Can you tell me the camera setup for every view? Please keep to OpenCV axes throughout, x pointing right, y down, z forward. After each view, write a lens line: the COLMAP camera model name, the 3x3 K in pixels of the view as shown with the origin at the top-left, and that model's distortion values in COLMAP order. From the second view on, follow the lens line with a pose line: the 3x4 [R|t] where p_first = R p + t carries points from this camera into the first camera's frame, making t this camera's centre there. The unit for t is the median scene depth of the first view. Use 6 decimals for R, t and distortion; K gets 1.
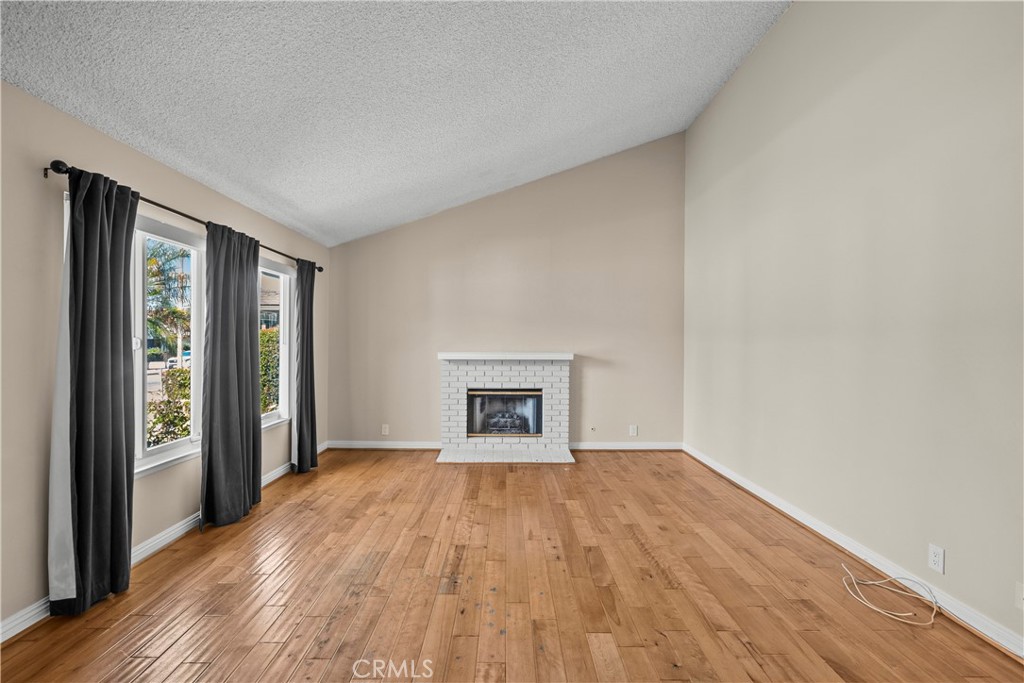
lens RADIAL K [[472.8, 0, 513.7], [0, 472.8, 341.5], [0, 0, 1]] dist [0.001392, 0.000090]
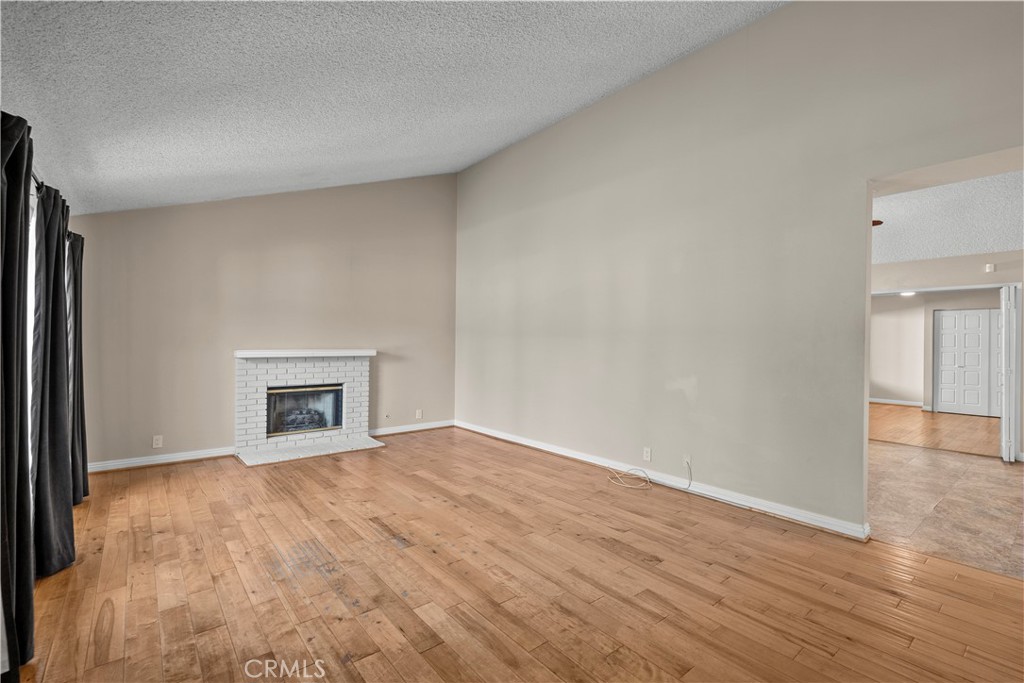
lens RADIAL K [[448.0, 0, 511.5], [0, 448.0, 341.0], [0, 0, 1]] dist [0.005123, 0.000611]
pose [[0.778019, 0.003730, 0.628230, -0.336087], [-0.007116, 0.999971, 0.002876, -0.001961], [-0.628201, -0.006709, 0.778022, -0.033808]]
